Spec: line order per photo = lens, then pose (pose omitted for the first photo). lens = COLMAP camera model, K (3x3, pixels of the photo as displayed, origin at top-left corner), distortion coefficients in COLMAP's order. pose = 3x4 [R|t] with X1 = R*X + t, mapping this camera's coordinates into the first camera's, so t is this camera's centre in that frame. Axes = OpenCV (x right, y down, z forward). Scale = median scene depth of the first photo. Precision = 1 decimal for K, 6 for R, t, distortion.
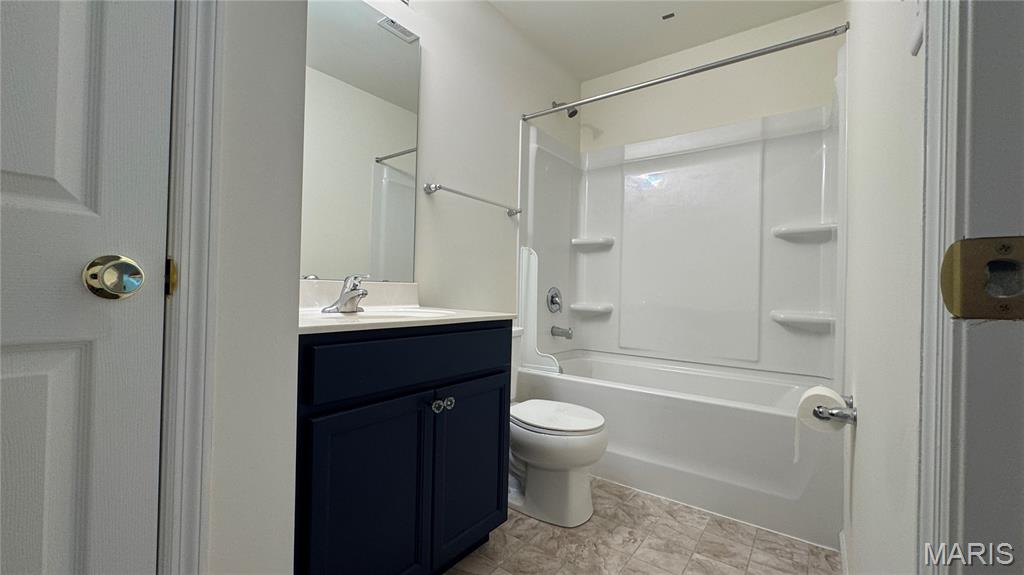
lens RADIAL K [[412.6, 0, 512.2], [0, 412.6, 286.5], [0, 0, 1]] dist [-0.001909, 0.000237]
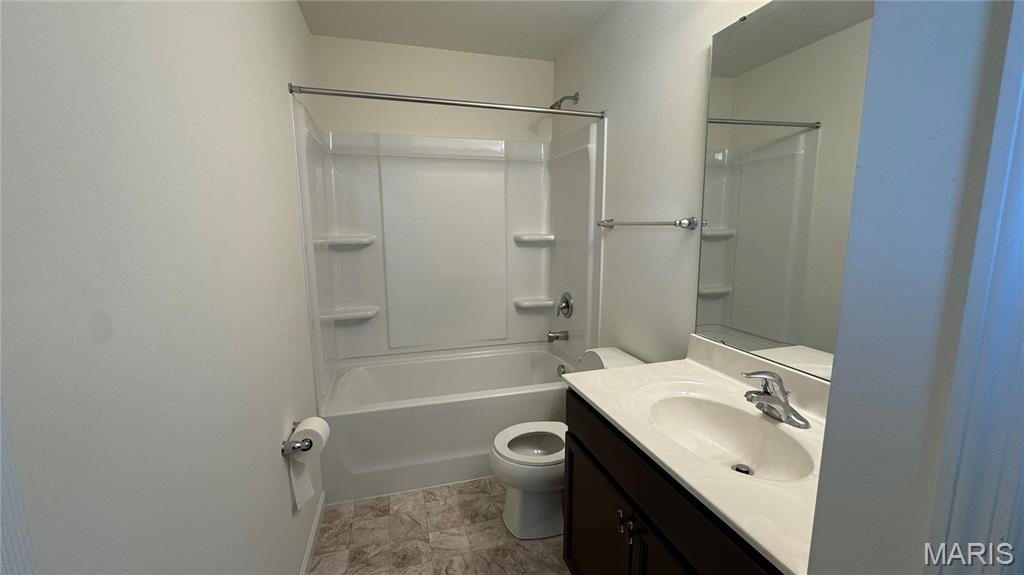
lens RADIAL K [[412.6, 0, 510.7], [0, 412.6, 290.6], [0, 0, 1]] dist [-0.001909, 0.000237]
pose [[0.580443, -0.162479, 0.797926, -0.515032], [0.019564, 0.982391, 0.185810, -0.253382], [-0.814066, -0.092241, 0.573401, 0.319935]]
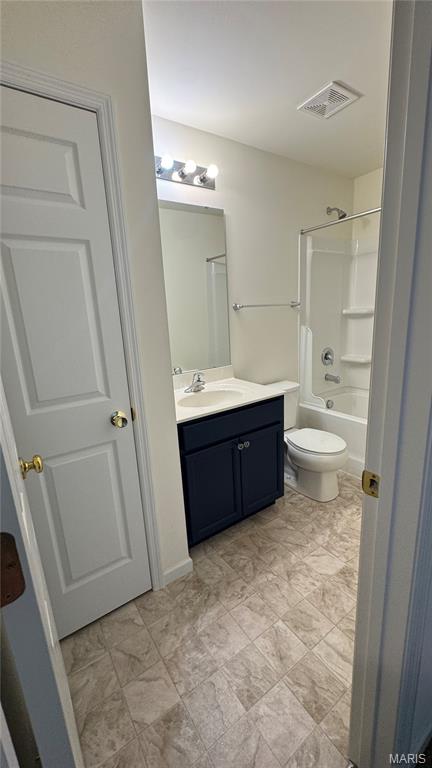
lens RADIAL K [[309.5, 0, 216.2], [0, 309.5, 382.1], [0, 0, 1]] dist [-0.001909, 0.000237]
pose [[0.946134, -0.000006, -0.323775, 0.124130], [0.076988, 0.971322, 0.224957, -0.231843], [0.314489, -0.237766, 0.919002, -0.231244]]
